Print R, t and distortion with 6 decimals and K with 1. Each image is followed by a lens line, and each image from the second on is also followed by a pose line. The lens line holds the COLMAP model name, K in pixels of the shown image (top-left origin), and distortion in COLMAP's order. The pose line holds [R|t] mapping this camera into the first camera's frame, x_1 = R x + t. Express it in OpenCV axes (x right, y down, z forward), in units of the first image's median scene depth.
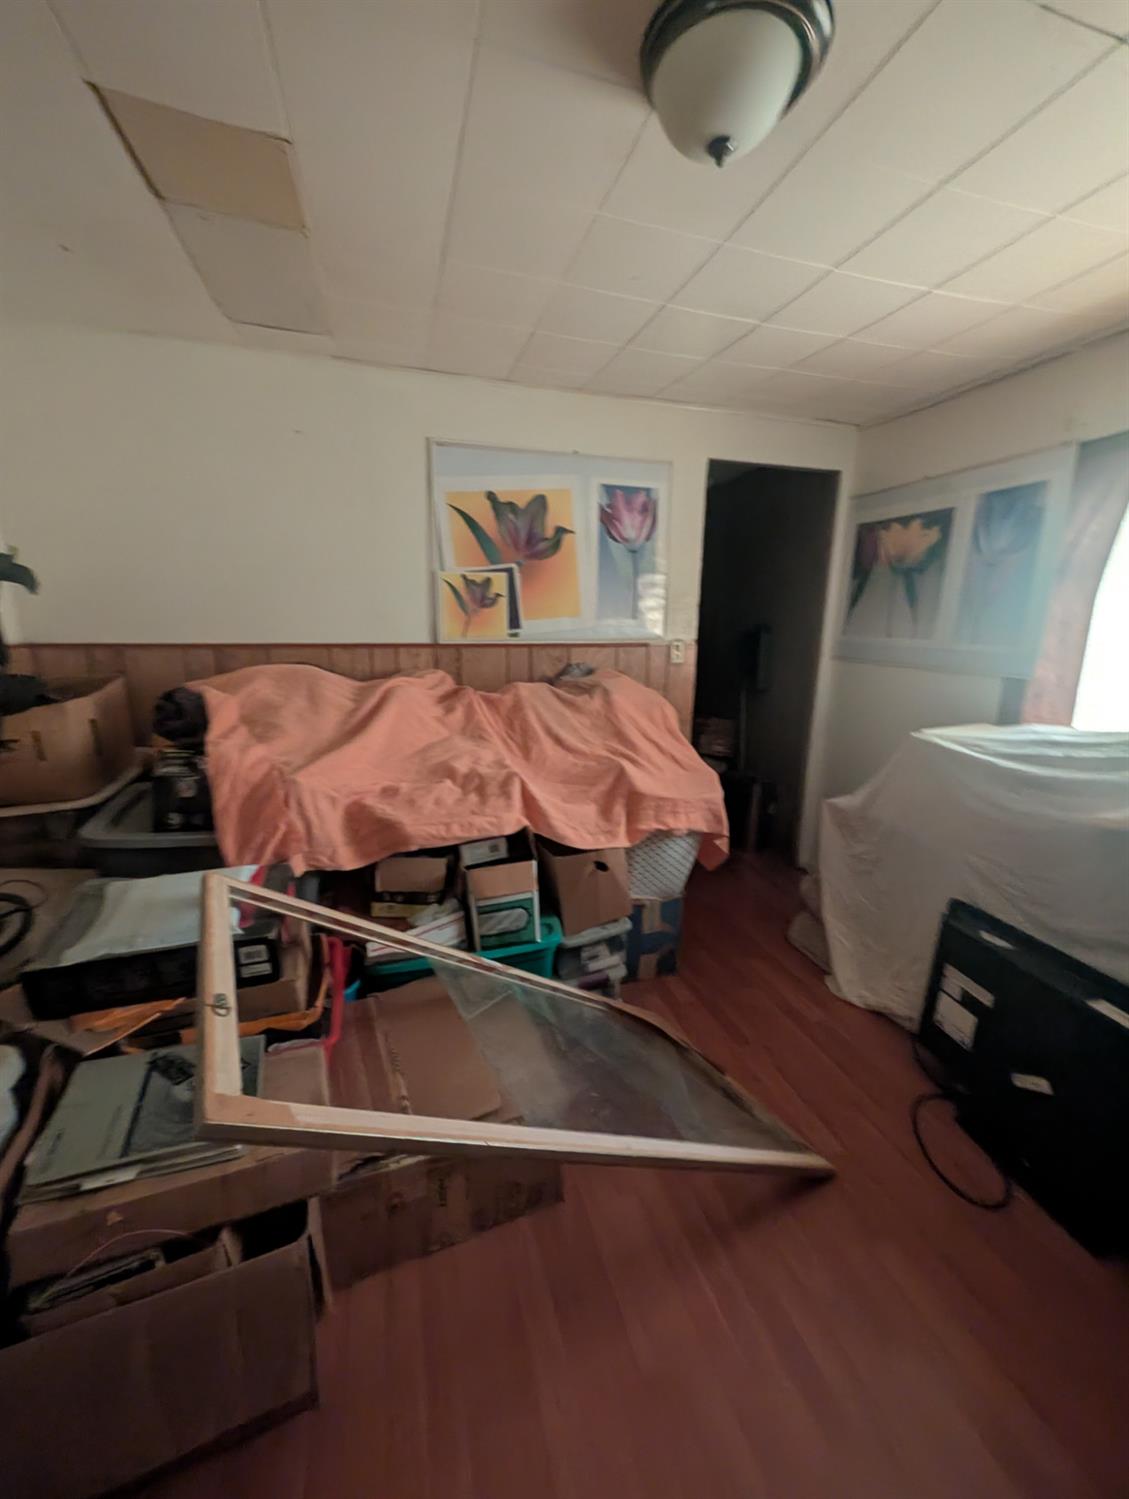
lens RADIAL K [[596.8, 0, 574.1], [0, 596.8, 750.8], [0, 0, 1]] dist [-0.000715, 0.000165]
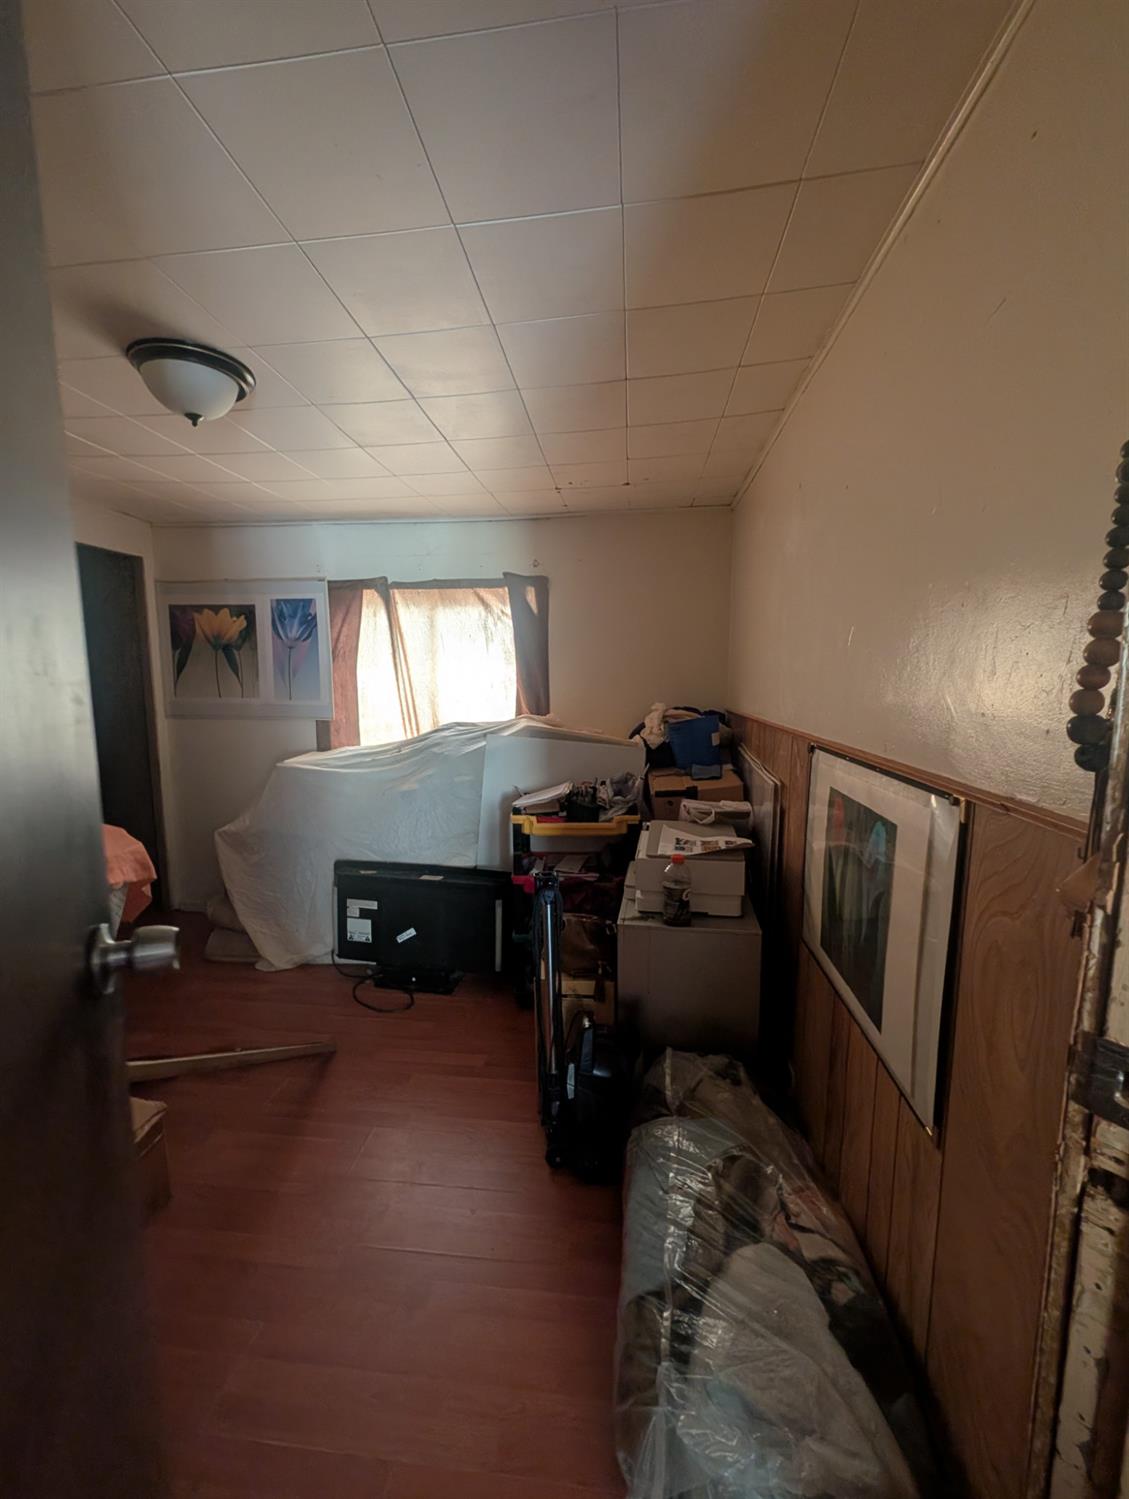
lens RADIAL K [[585.6, 0, 564.5], [0, 585.6, 749.5], [0, 0, 1]] dist [0.000632, 0.000065]
pose [[0.407513, -0.126618, 0.904379, -0.399537], [0.206426, 0.977480, 0.043838, 0.015434], [-0.889563, 0.168823, 0.424473, -0.196223]]
